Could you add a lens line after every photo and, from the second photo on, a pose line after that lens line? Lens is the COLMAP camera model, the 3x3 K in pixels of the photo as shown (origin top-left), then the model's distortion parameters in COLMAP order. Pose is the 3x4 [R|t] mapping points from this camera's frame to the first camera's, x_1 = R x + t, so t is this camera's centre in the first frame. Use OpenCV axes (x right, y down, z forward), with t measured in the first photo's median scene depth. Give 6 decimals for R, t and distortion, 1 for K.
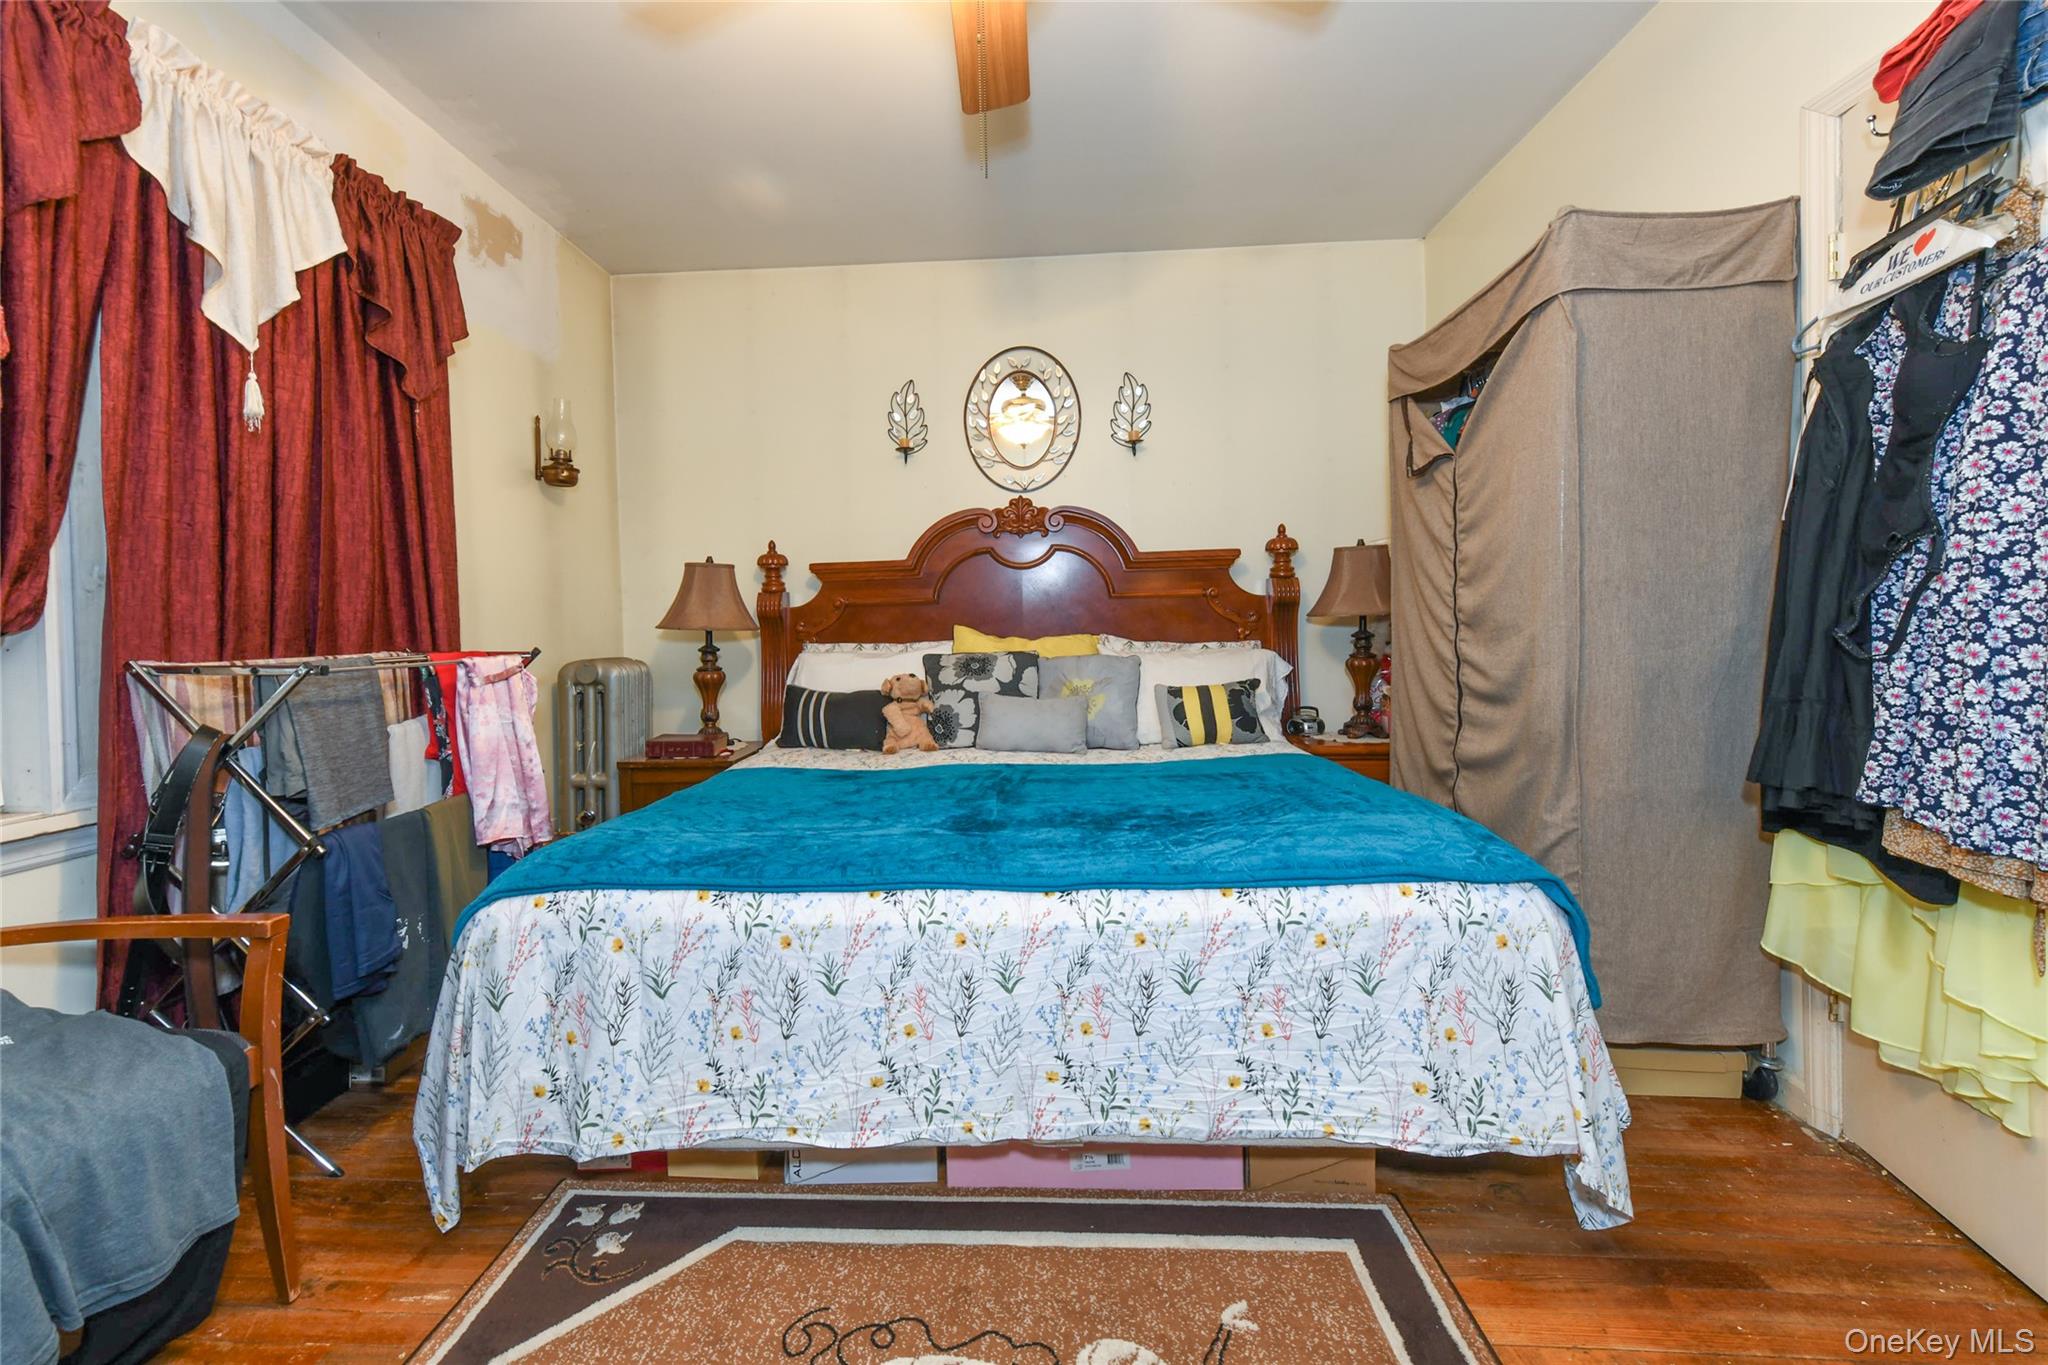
lens RADIAL K [[819.0, 0, 1024.0], [0, 819.0, 682.5], [0, 0, 1]] dist [0.005287, -0.000076]
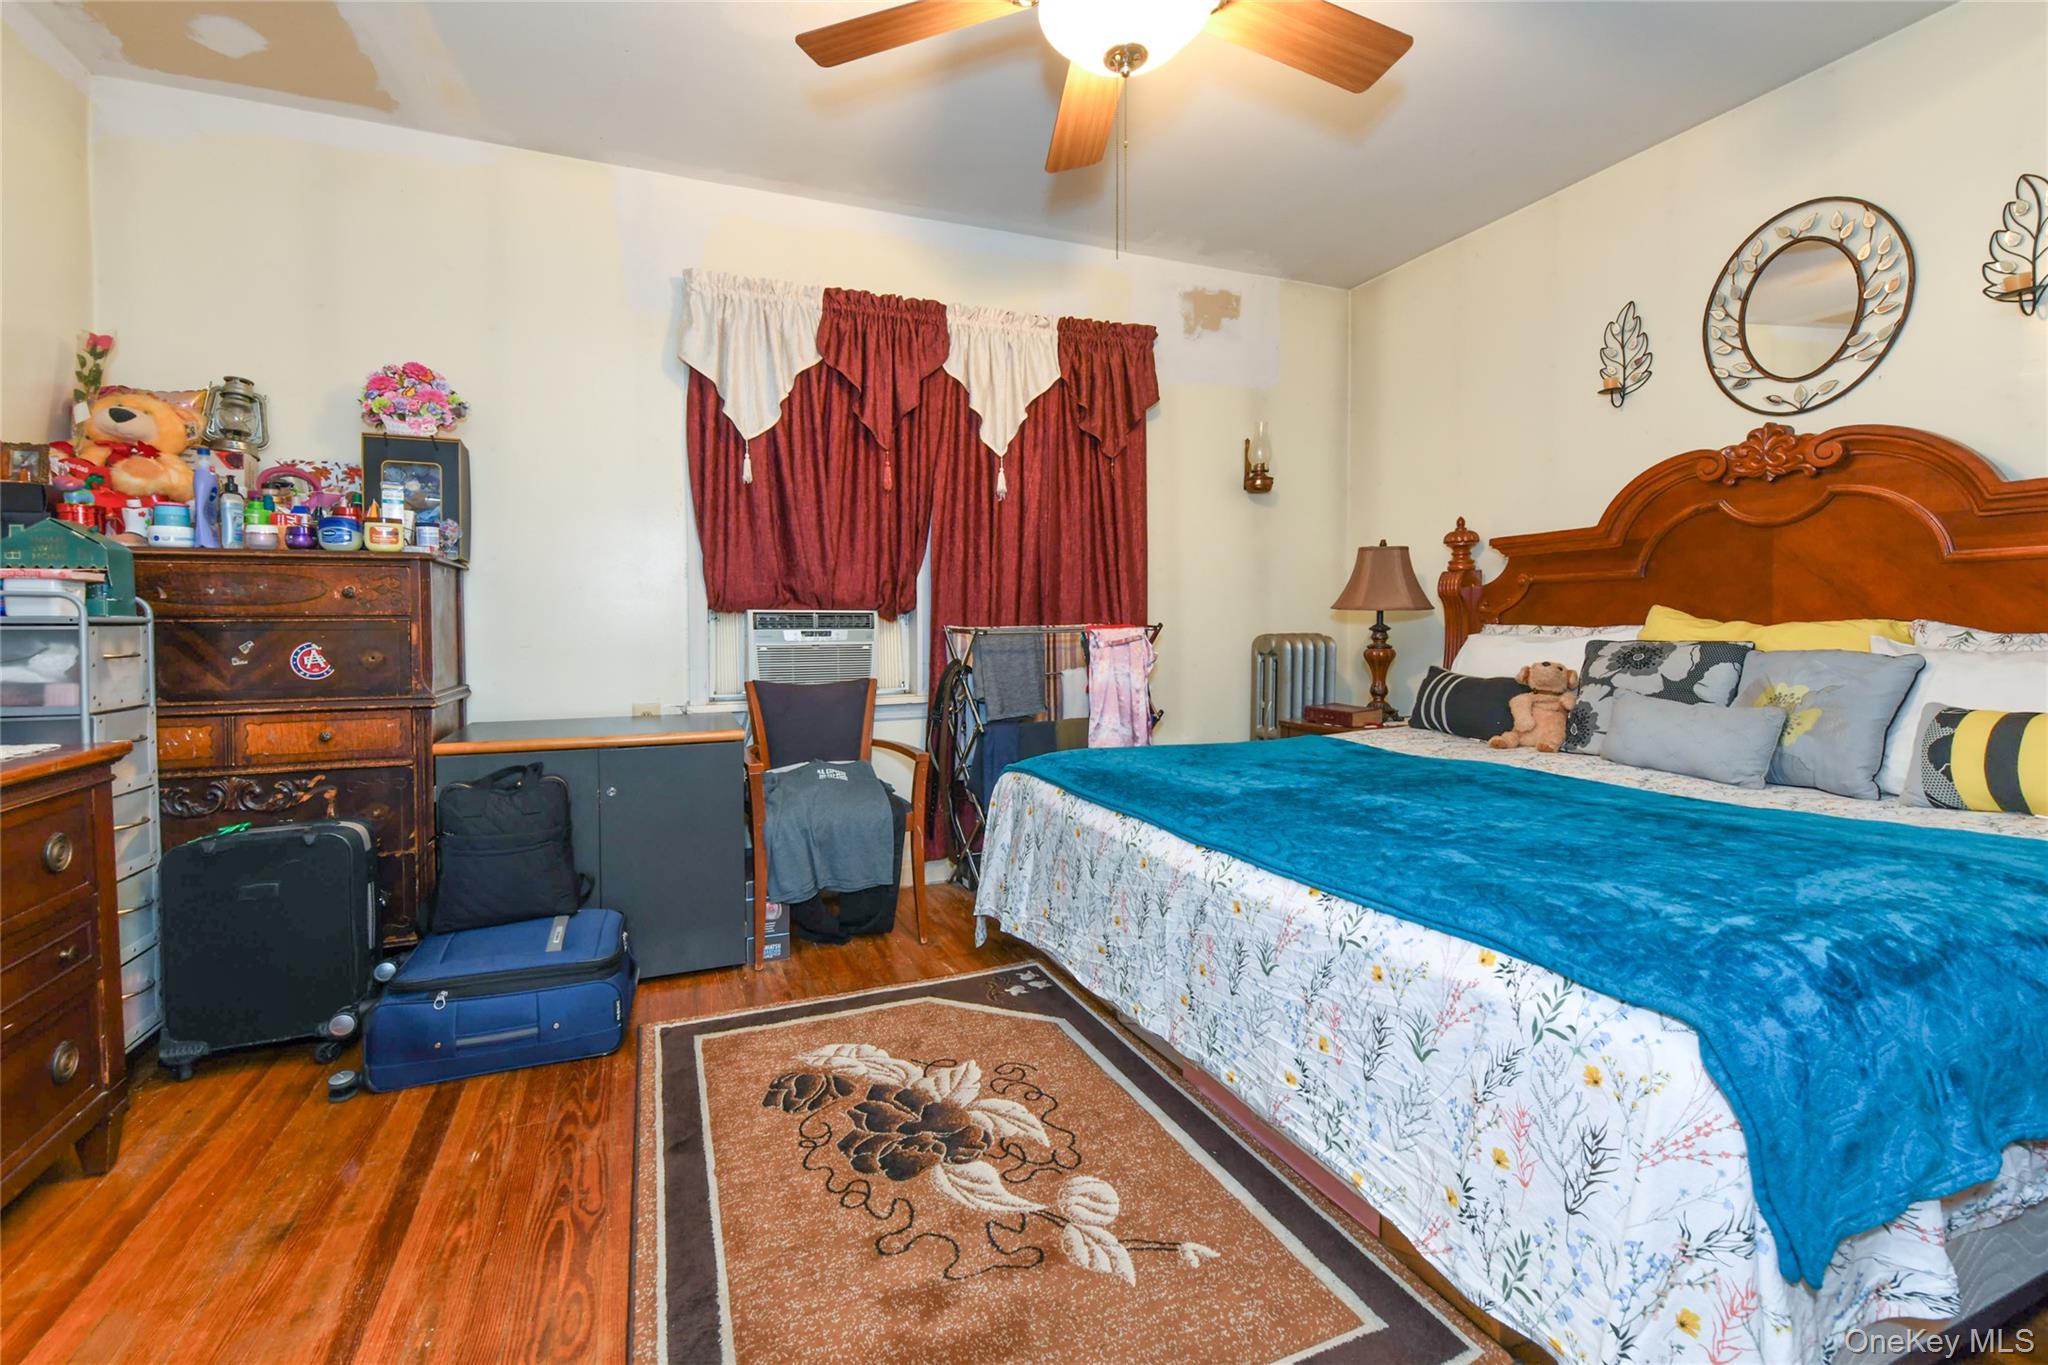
lens RADIAL K [[840.7, 0, 1027.7], [0, 840.7, 694.4], [0, 0, 1]] dist [0.003206, -0.000239]
pose [[0.462006, 0.095018, -0.881772, 0.630334], [-0.058151, 0.995350, 0.076788, -0.020480], [0.884968, 0.015799, 0.465383, 0.160591]]
